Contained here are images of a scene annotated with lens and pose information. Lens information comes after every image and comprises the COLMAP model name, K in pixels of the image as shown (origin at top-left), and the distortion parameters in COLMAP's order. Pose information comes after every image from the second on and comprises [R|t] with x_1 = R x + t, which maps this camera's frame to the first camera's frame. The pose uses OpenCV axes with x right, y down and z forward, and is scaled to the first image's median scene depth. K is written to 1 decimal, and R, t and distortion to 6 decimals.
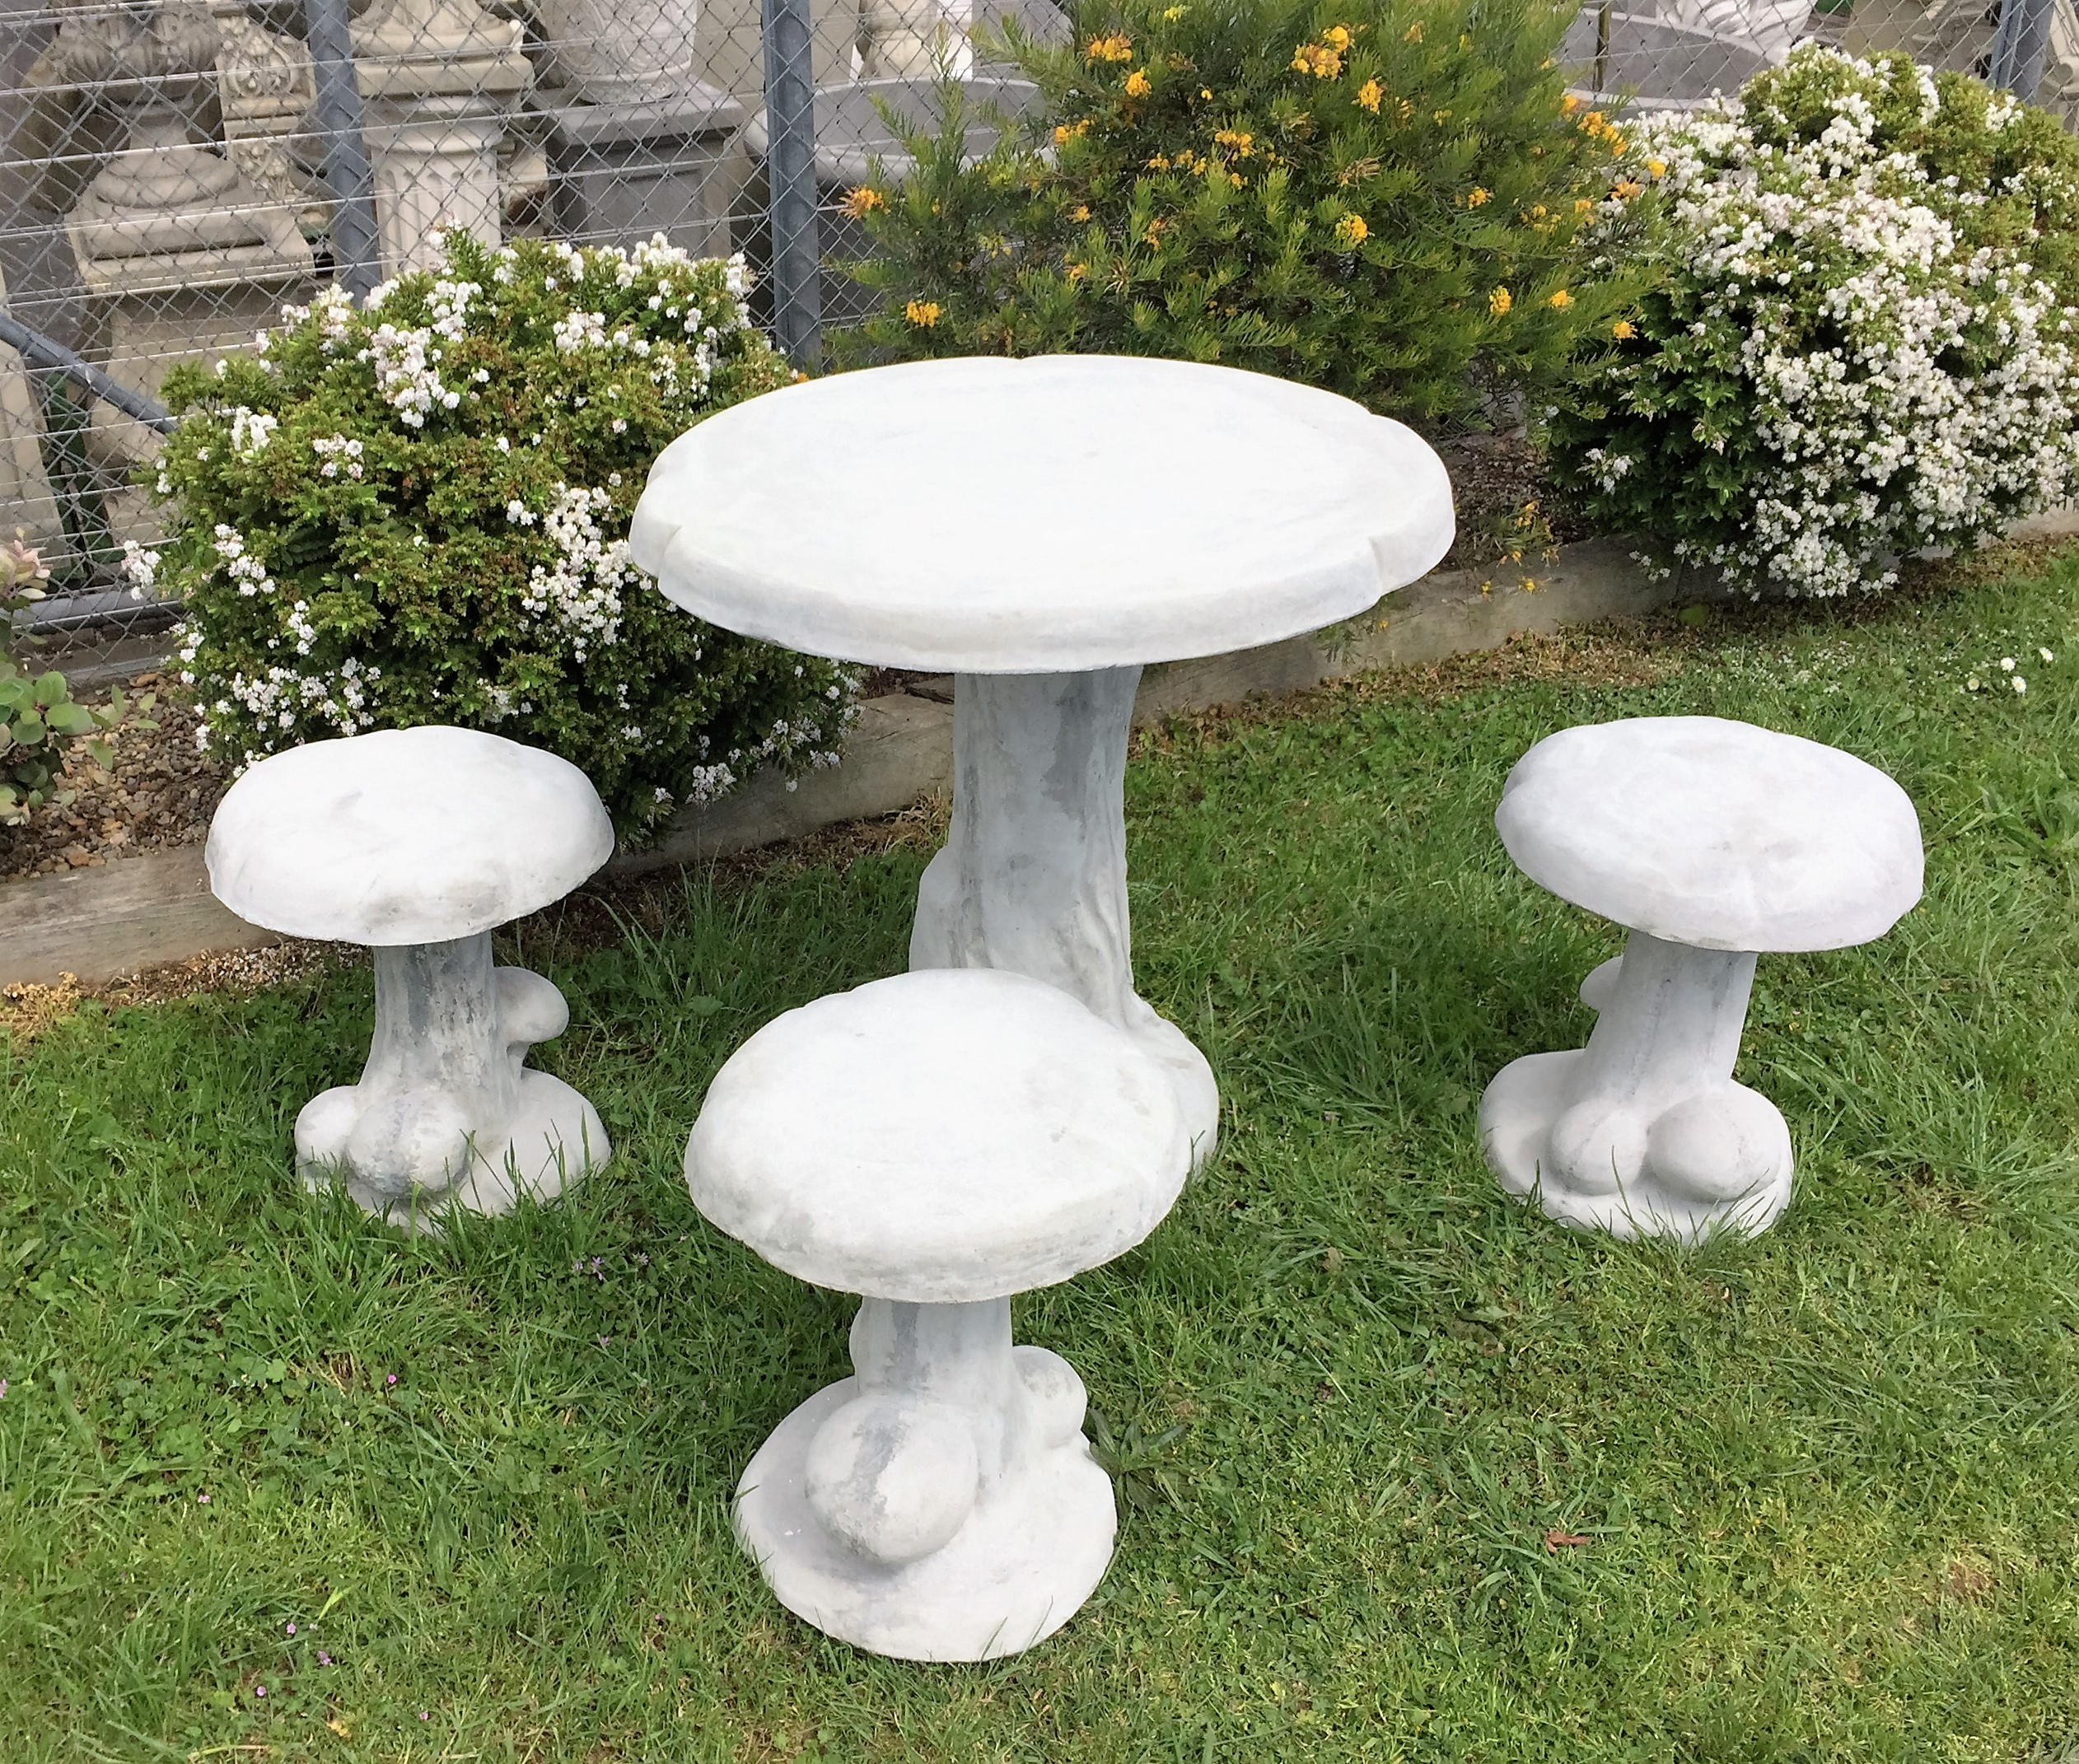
lens RADIAL K [[1945.0, 0, 1039.3], [0, 1945.0, 742.9], [0, 0, 1]] dist [0.062379, -0.016559]
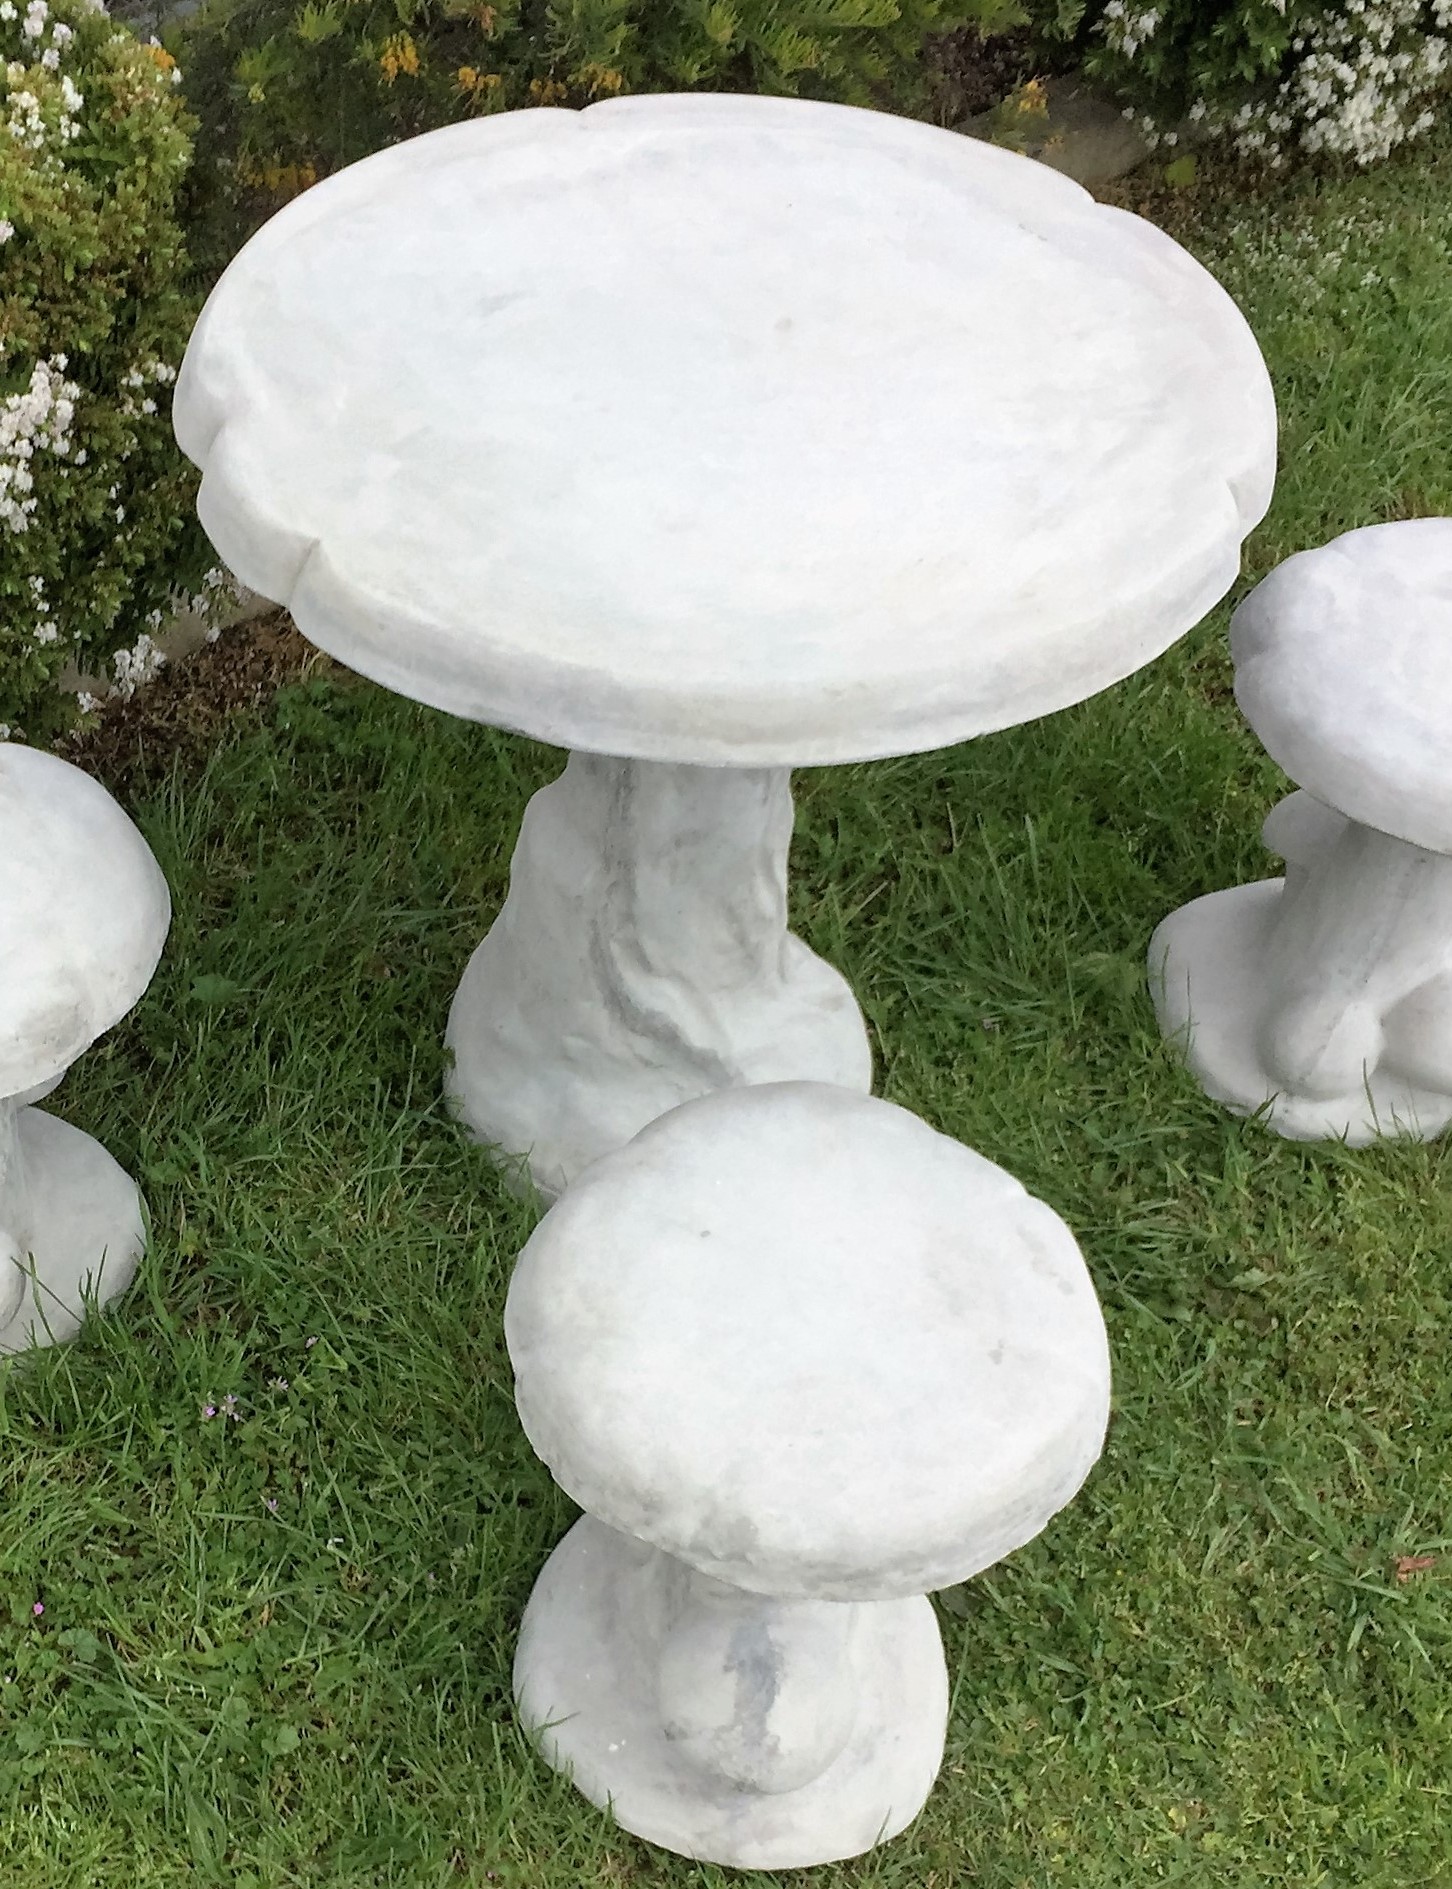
lens RADIAL K [[2466.7, 0, 726.0], [0, 2466.7, 944.5], [0, 0, 1]] dist [0.027933, 0.003824]
pose [[0.979590, -0.115091, 0.164798, -0.131140], [0.068189, 0.961511, 0.266171, -0.128798], [-0.189089, -0.249501, 0.949734, 0.038682]]
